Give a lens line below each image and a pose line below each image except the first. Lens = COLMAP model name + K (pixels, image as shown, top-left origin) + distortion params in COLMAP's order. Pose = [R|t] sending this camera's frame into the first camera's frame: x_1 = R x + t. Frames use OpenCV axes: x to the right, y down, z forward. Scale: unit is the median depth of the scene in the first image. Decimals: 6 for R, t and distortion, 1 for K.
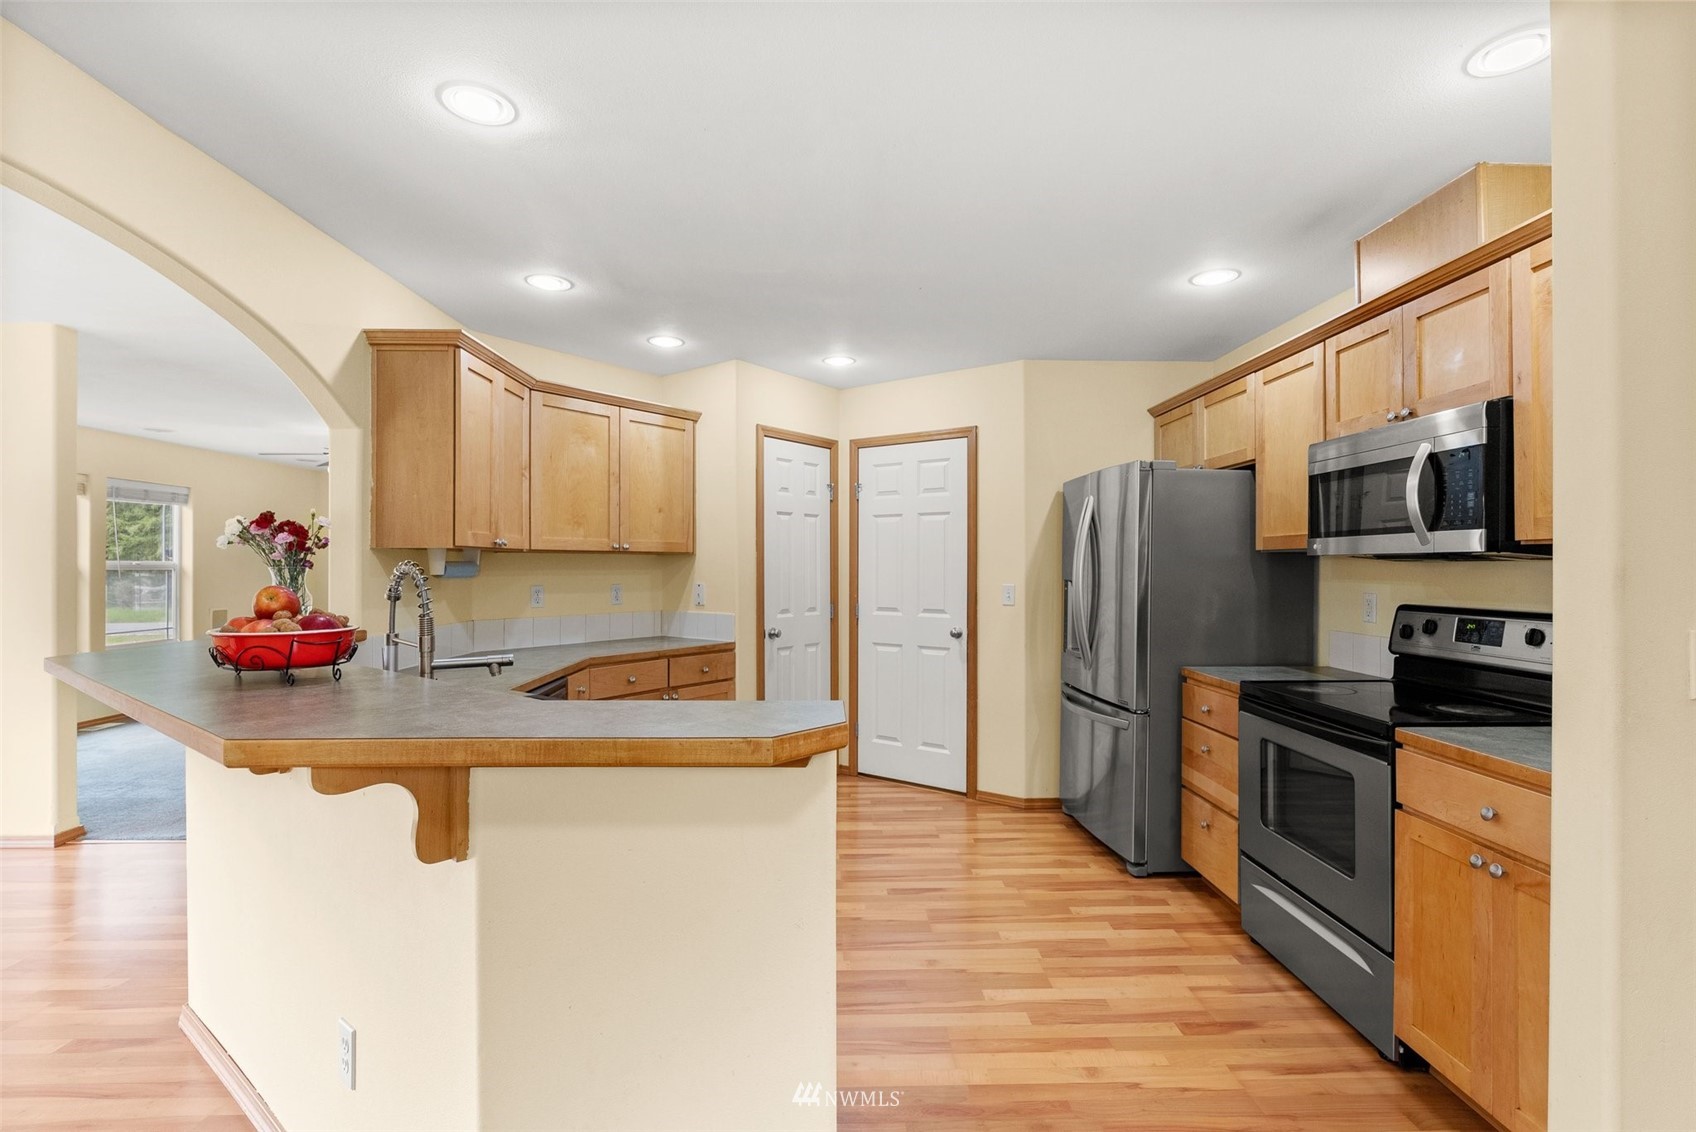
lens RADIAL K [[776.2, 0, 848.0], [0, 776.2, 566.0], [0, 0, 1]] dist [-0.020772, 0.018737]
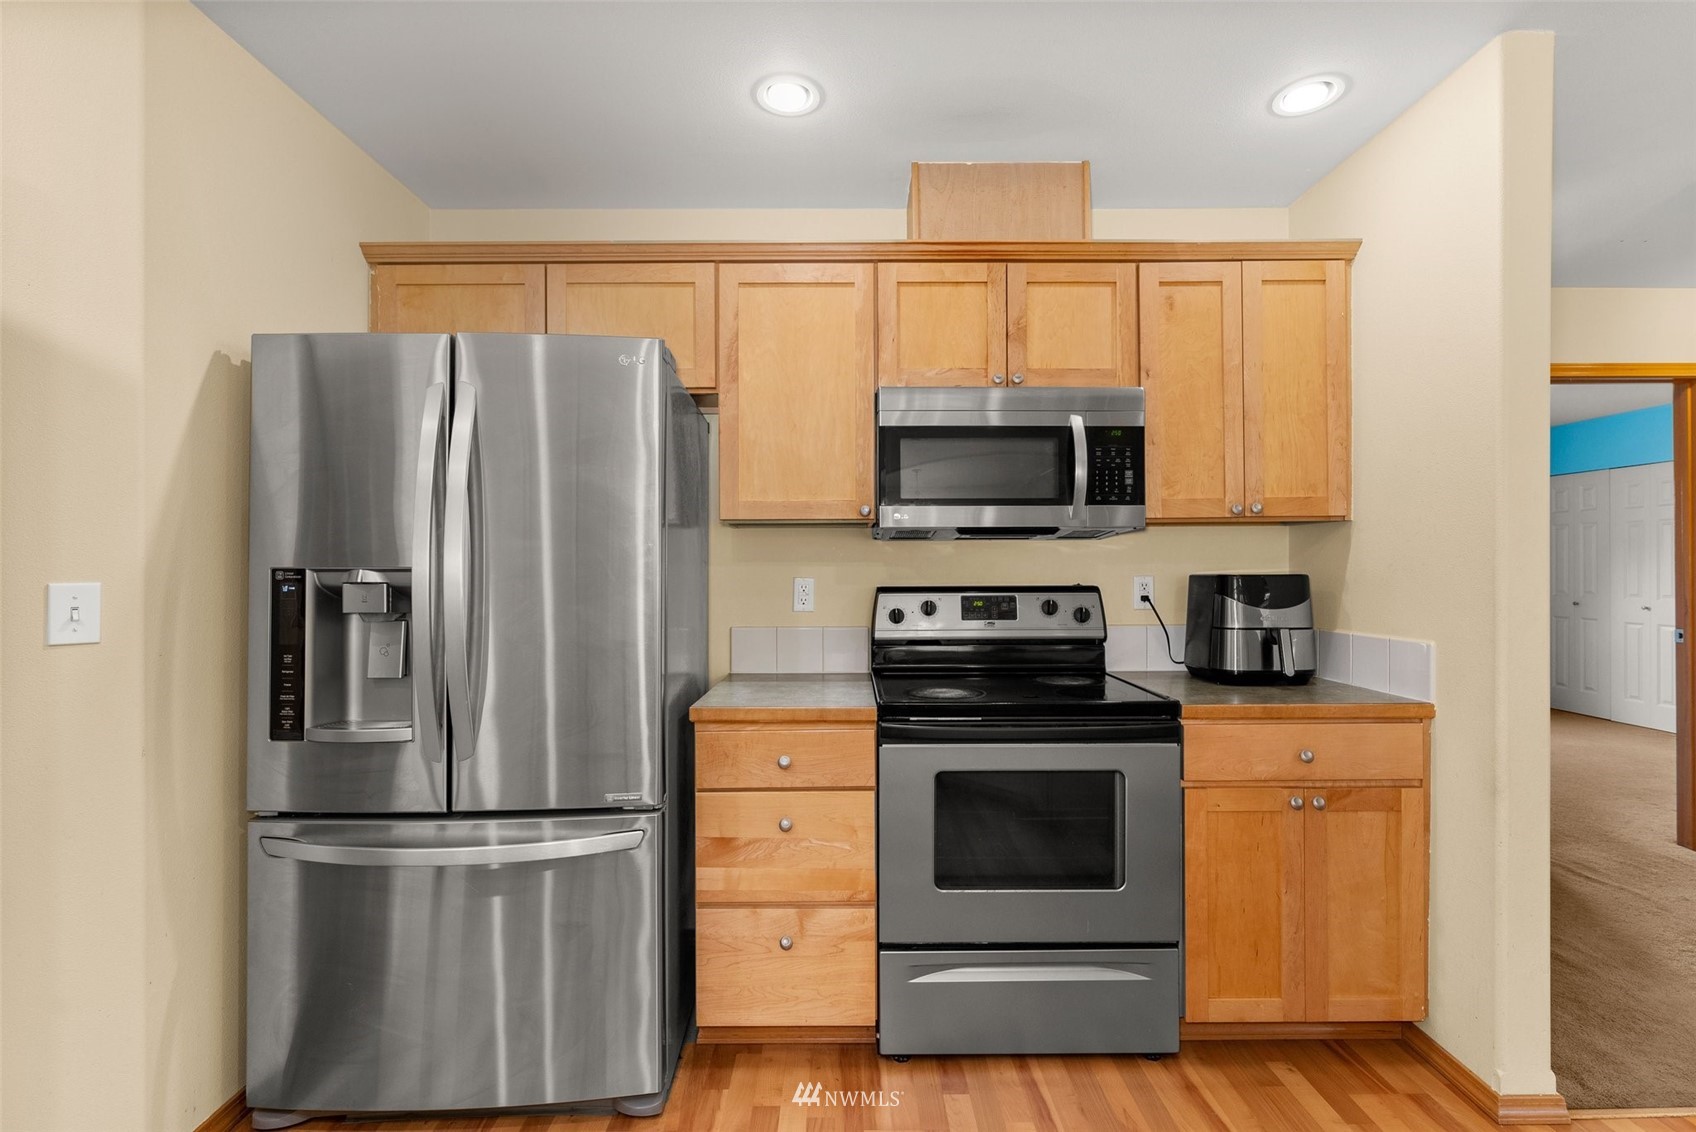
lens RADIAL K [[776.2, 0, 848.0], [0, 776.2, 566.0], [0, 0, 1]] dist [-0.020772, 0.018737]
pose [[0.021691, 0.001553, 0.999764, -0.222436], [0.003037, 0.999994, -0.001619, 0.030718], [-0.999760, 0.003072, 0.021686, 1.175151]]
